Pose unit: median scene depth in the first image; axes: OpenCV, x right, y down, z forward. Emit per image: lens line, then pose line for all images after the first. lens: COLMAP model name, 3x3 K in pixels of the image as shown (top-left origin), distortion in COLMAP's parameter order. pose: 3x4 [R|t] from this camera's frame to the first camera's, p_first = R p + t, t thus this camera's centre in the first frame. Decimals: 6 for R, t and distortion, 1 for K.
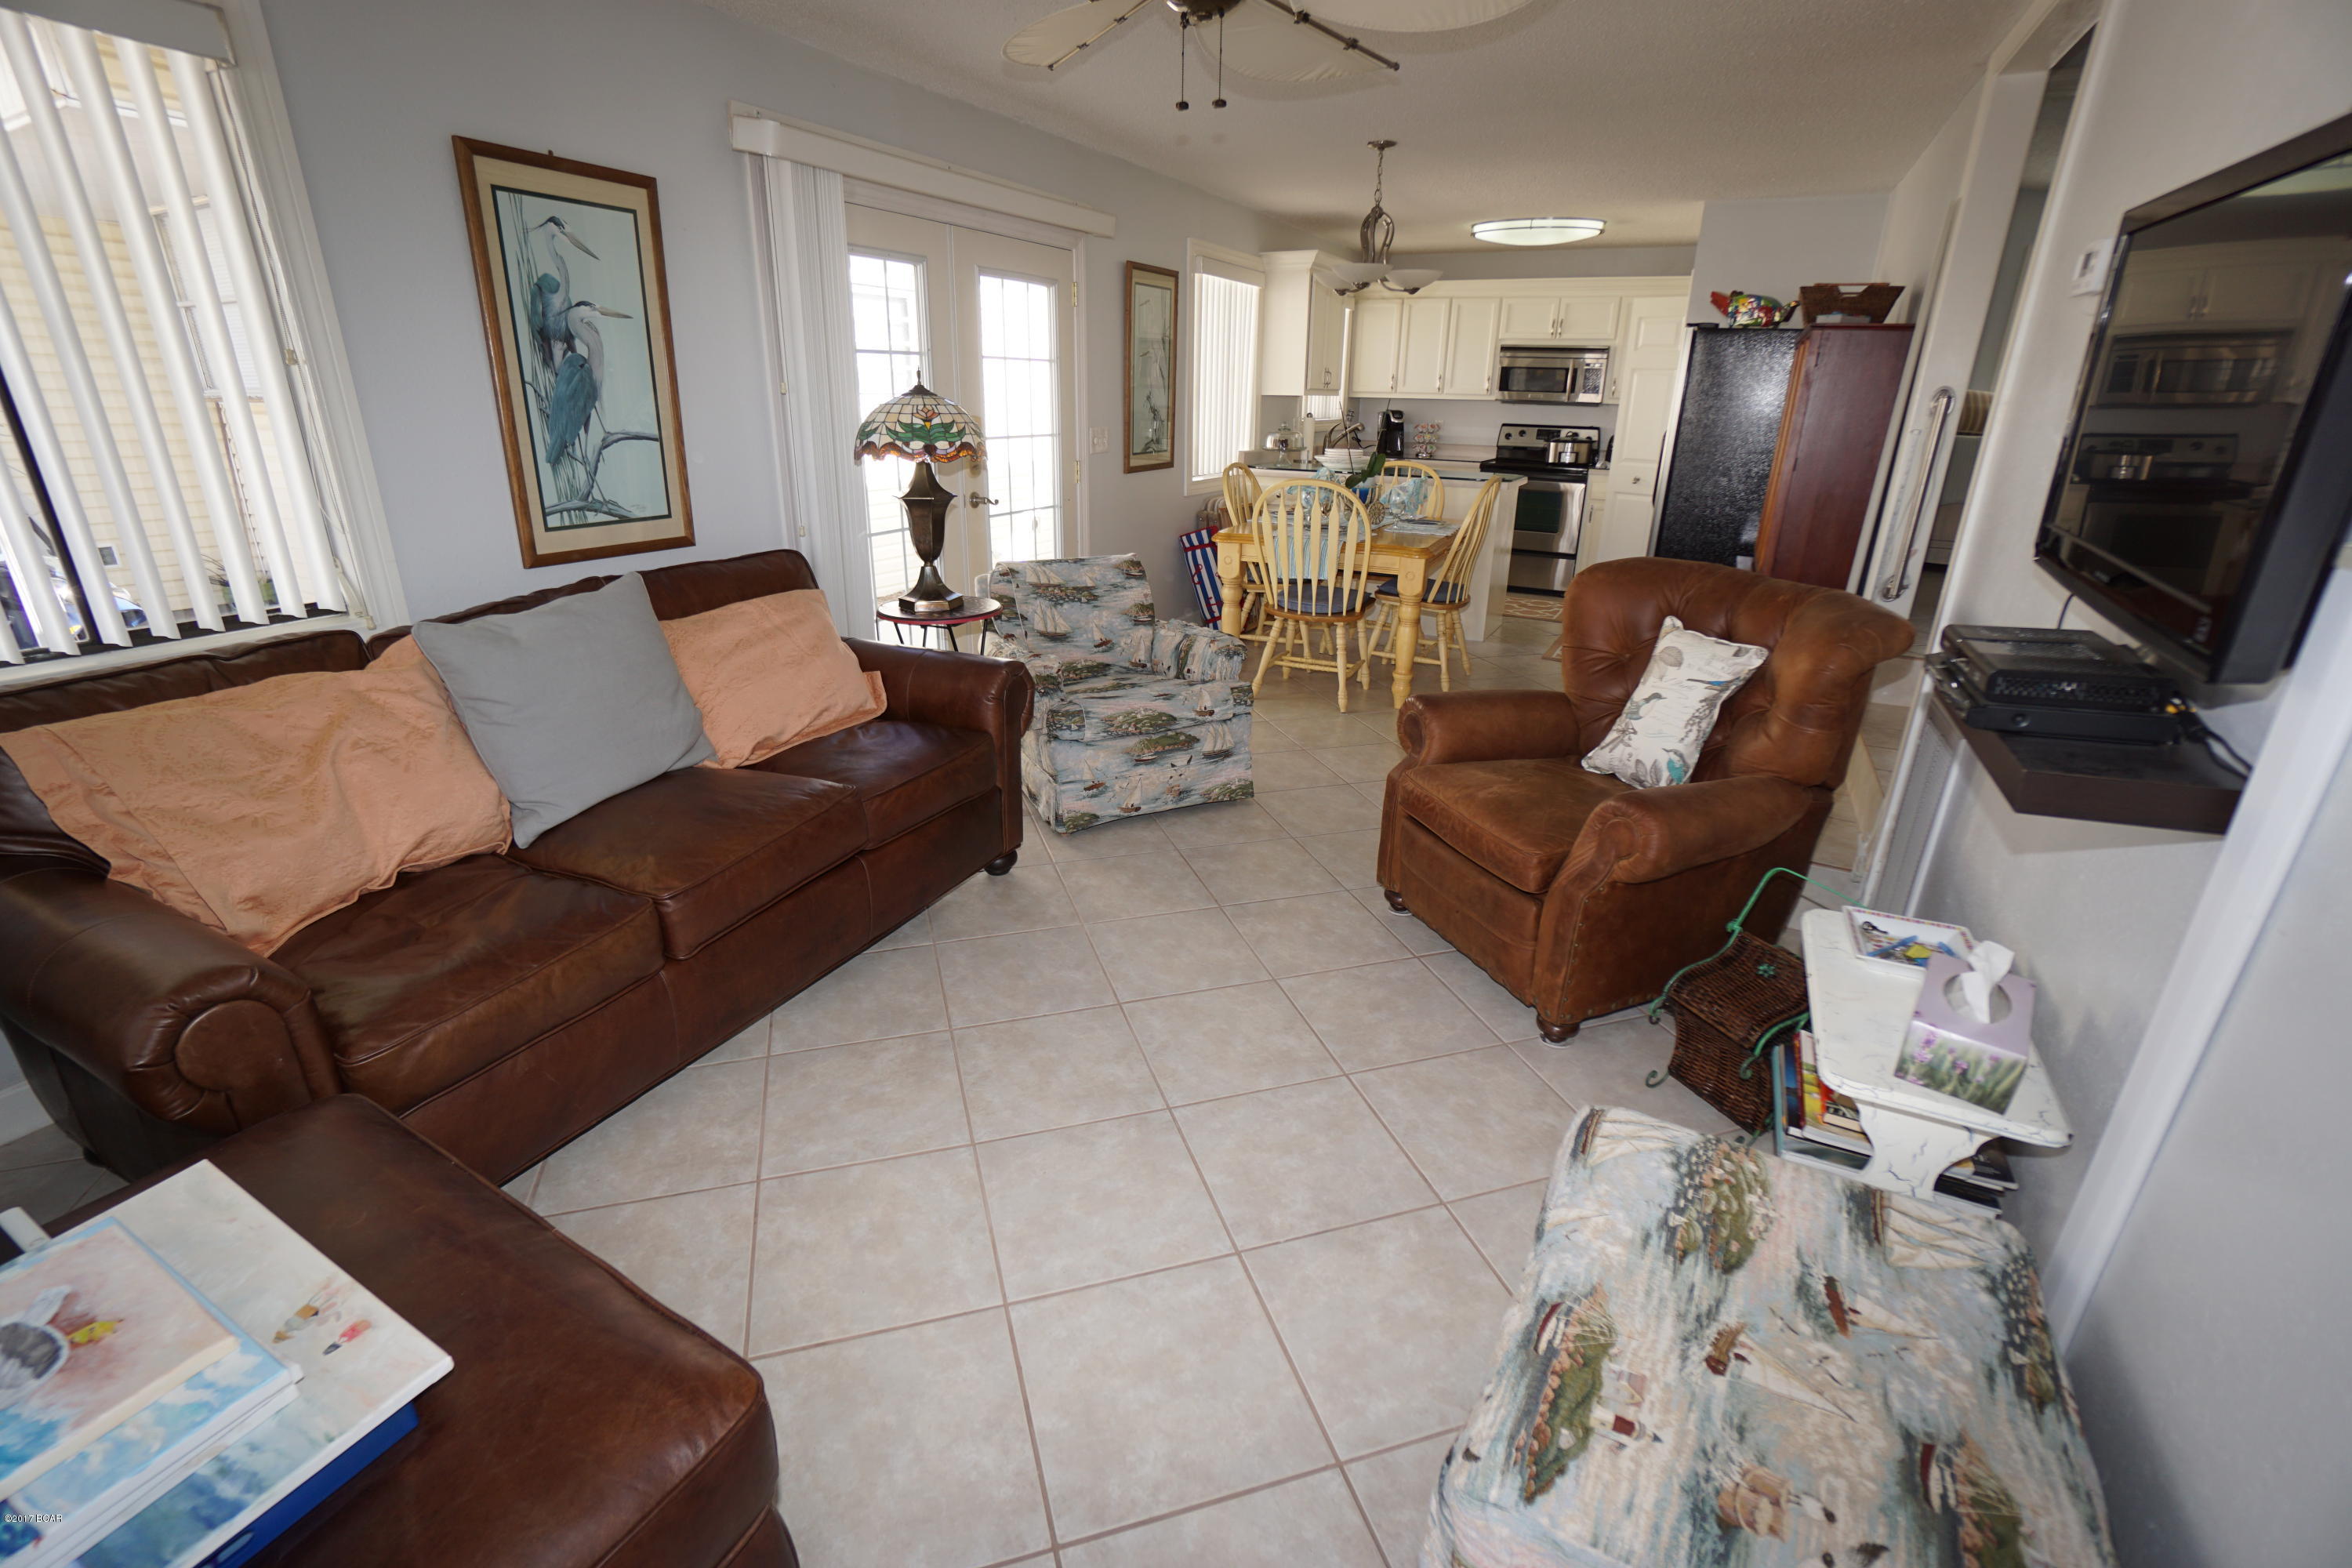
lens RADIAL K [[1041.7, 0, 1161.0], [0, 1041.7, 782.9], [0, 0, 1]] dist [-0.066370, 0.025394]
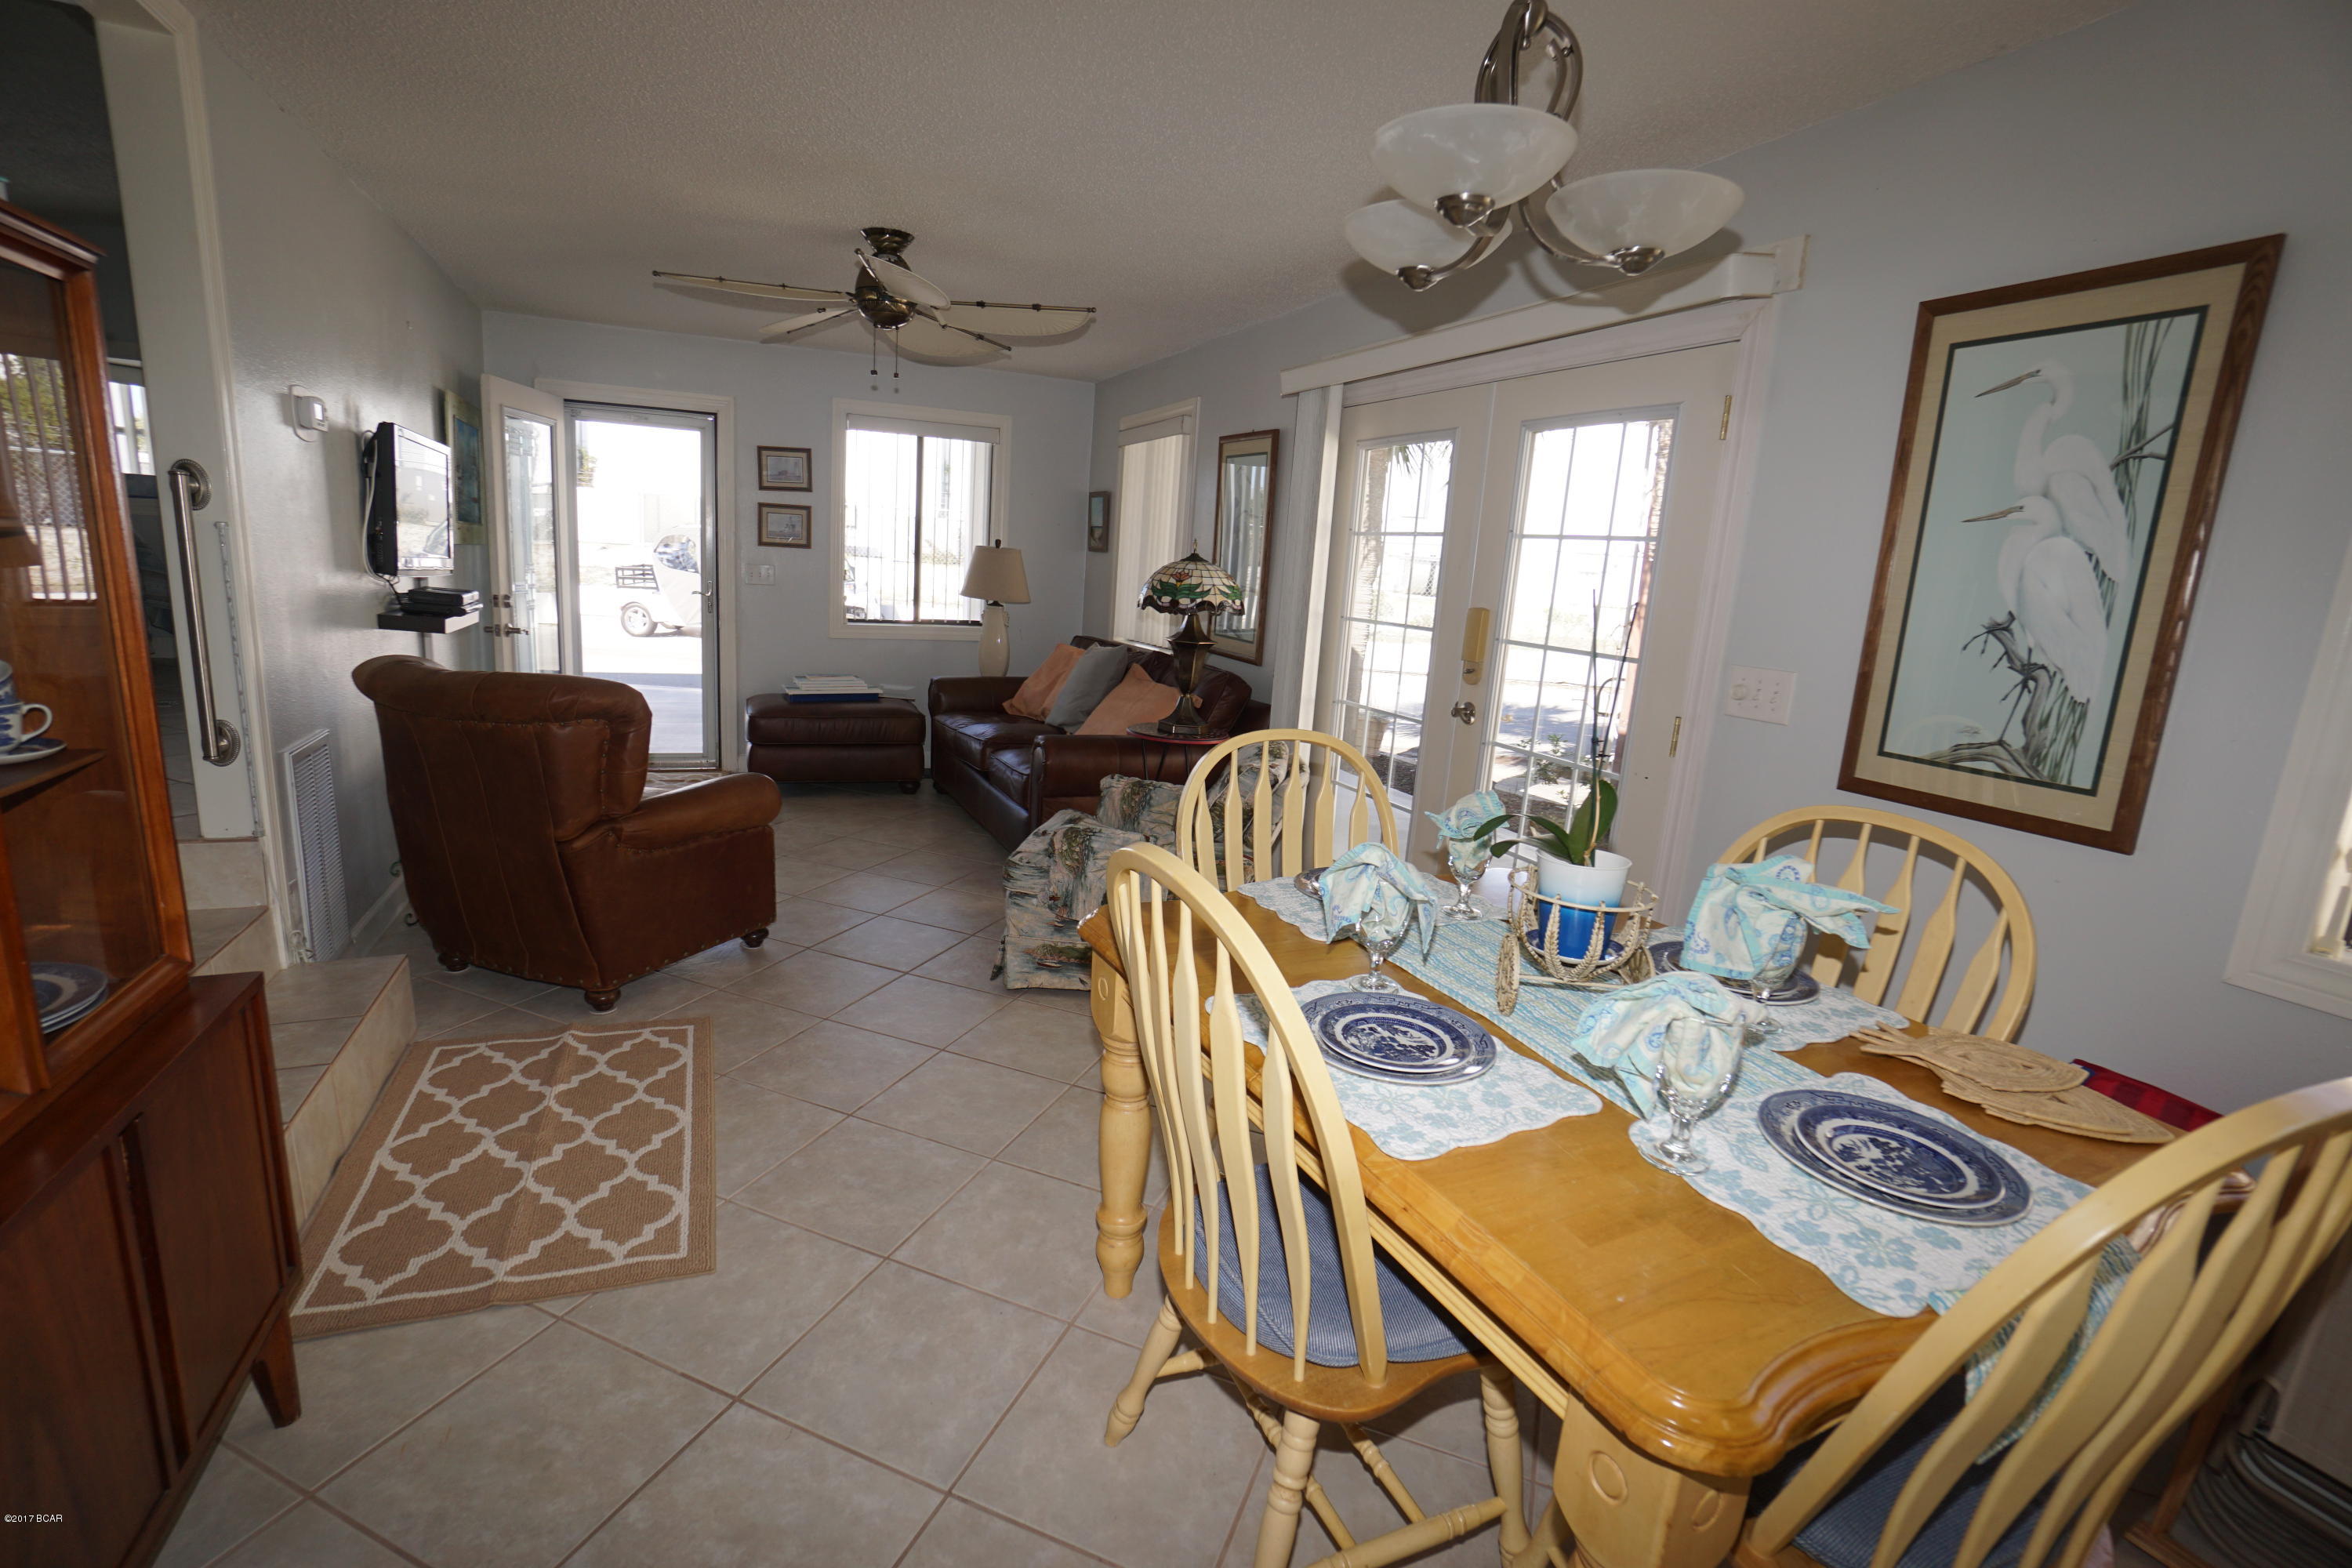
lens RADIAL K [[1064.8, 0, 1161.1], [0, 1064.8, 783.1], [0, 0, 1]] dist [-0.063427, 0.024746]
pose [[-0.627880, 0.109590, -0.770556, 0.852805], [-0.341593, 0.850787, 0.399345, -0.680163], [0.699343, 0.513957, -0.496757, 1.837633]]
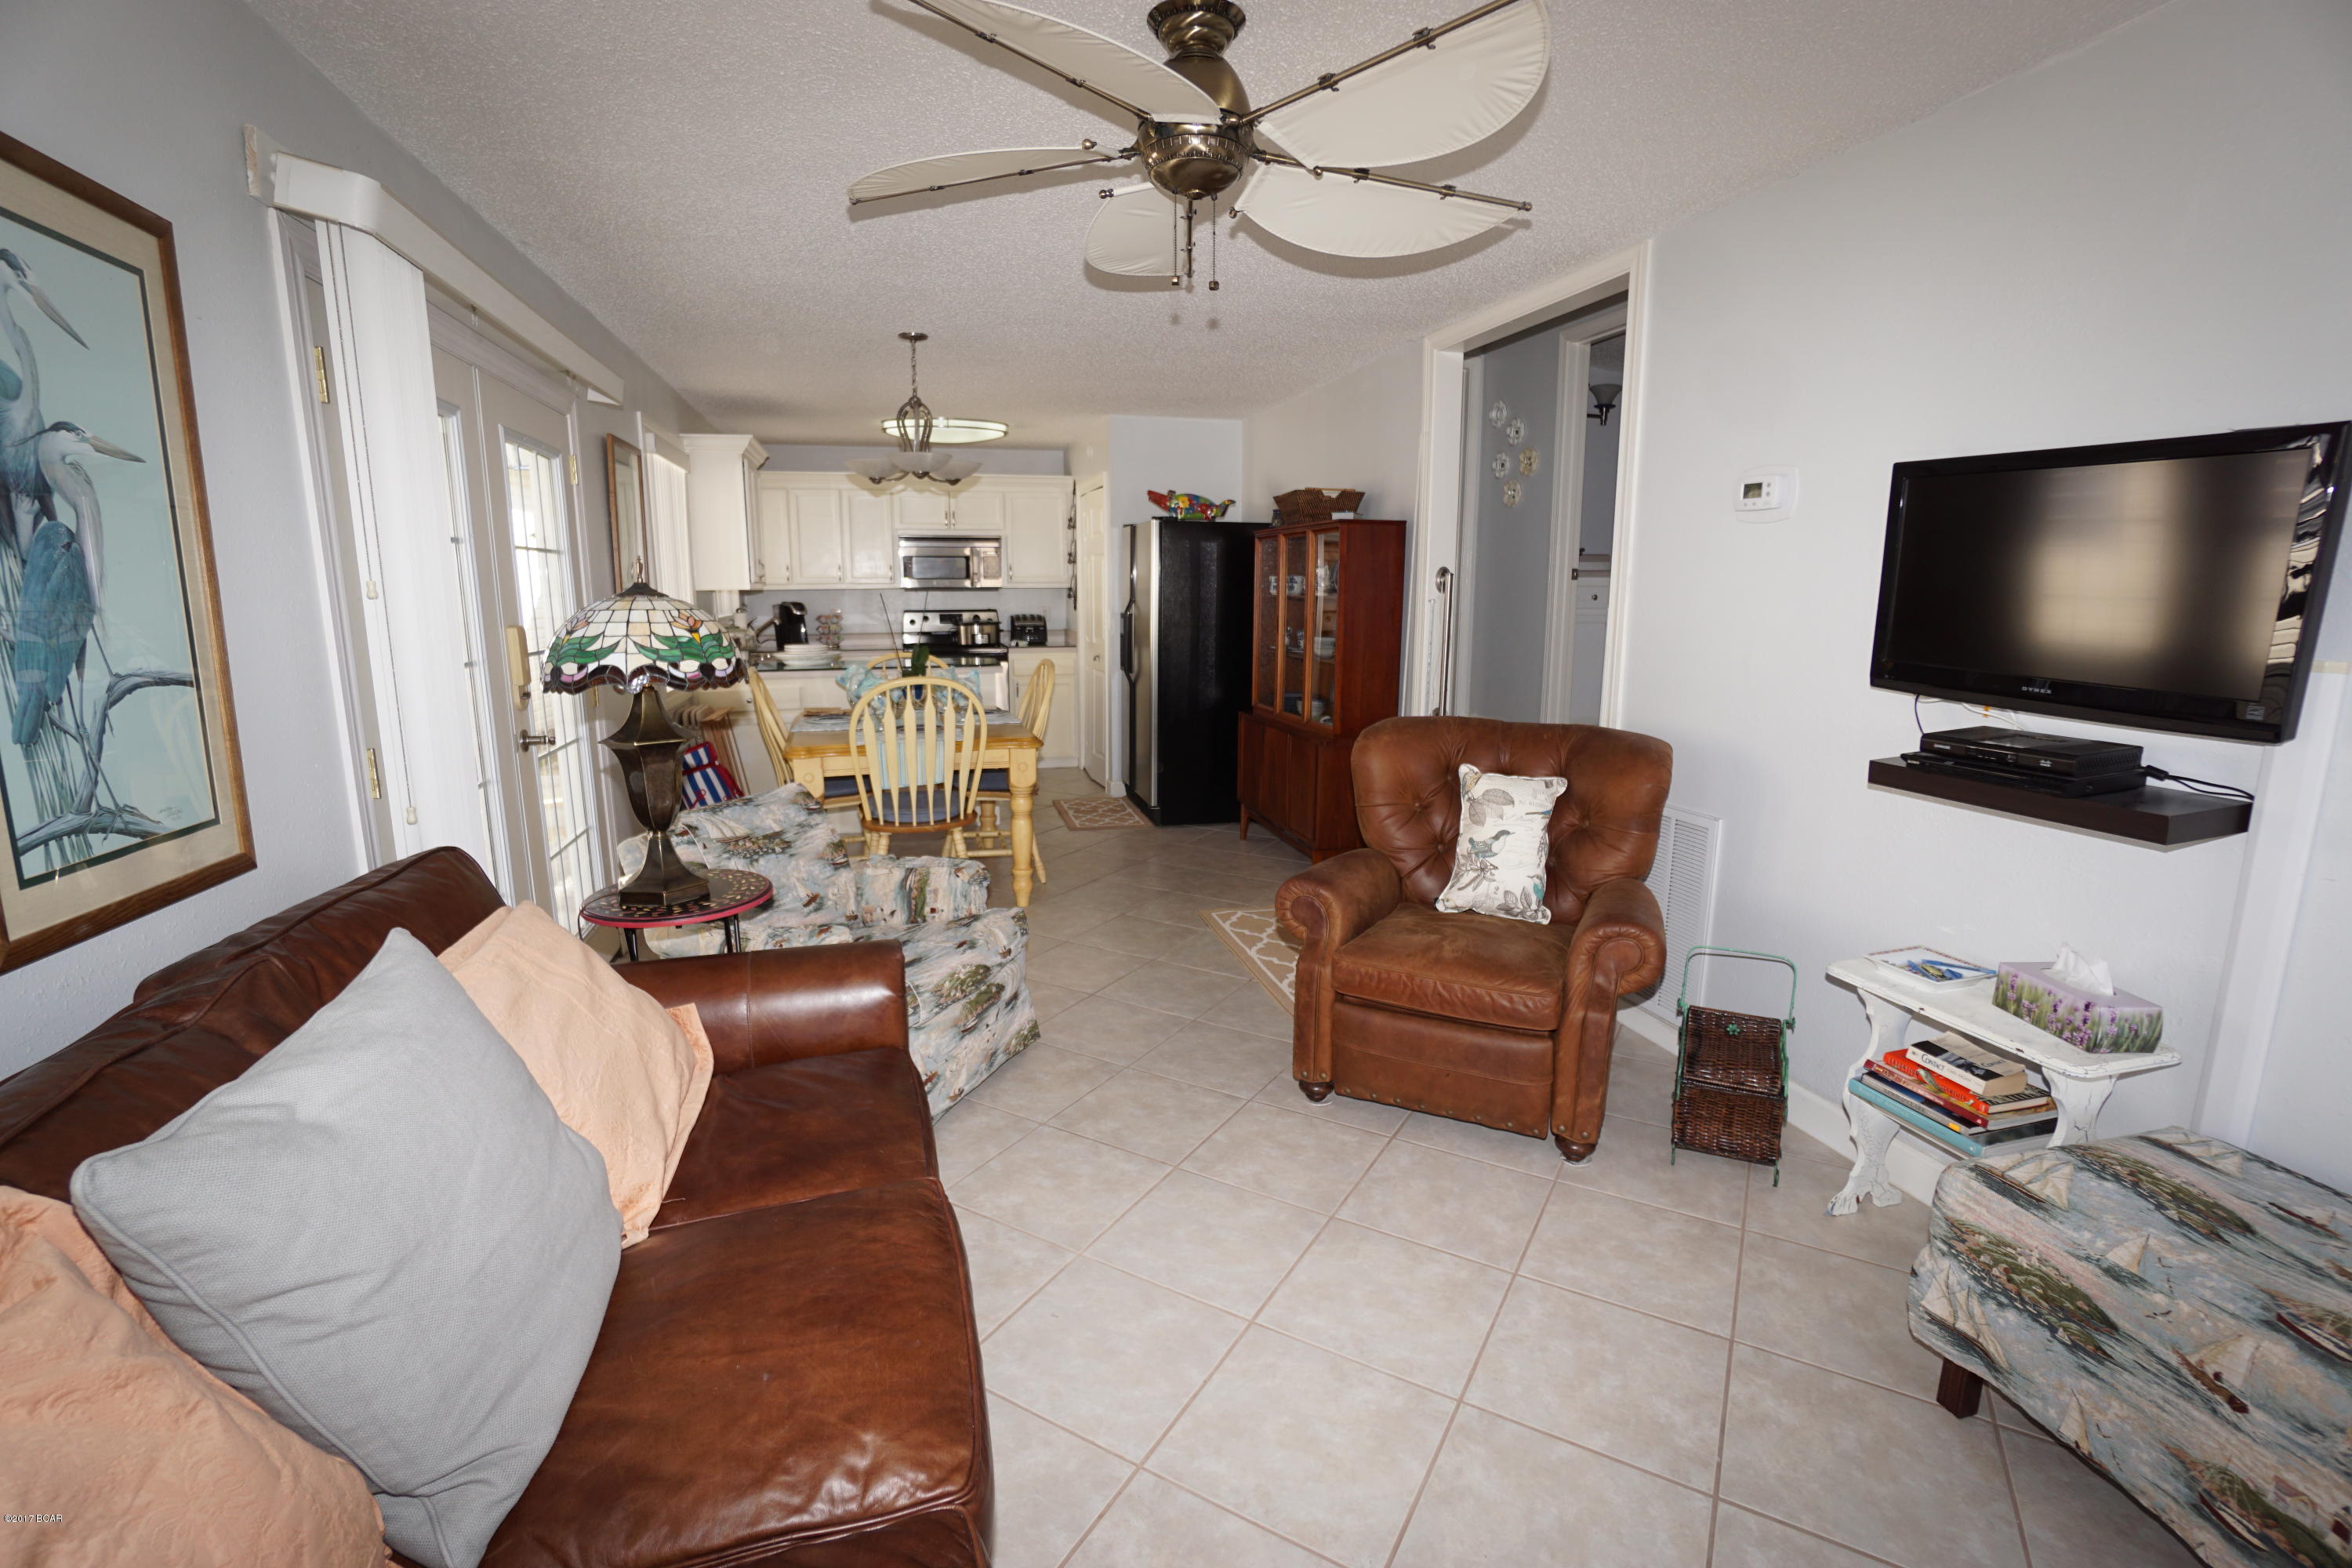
lens RADIAL K [[1062.3, 0, 1166.7], [0, 1062.3, 778.6], [0, 0, 1]] dist [-0.061473, 0.023427]
pose [[0.740131, -0.133763, 0.659025, -0.476440], [0.247887, 0.965272, -0.082472, -0.118499], [-0.625107, 0.224404, 0.747586, 0.294339]]
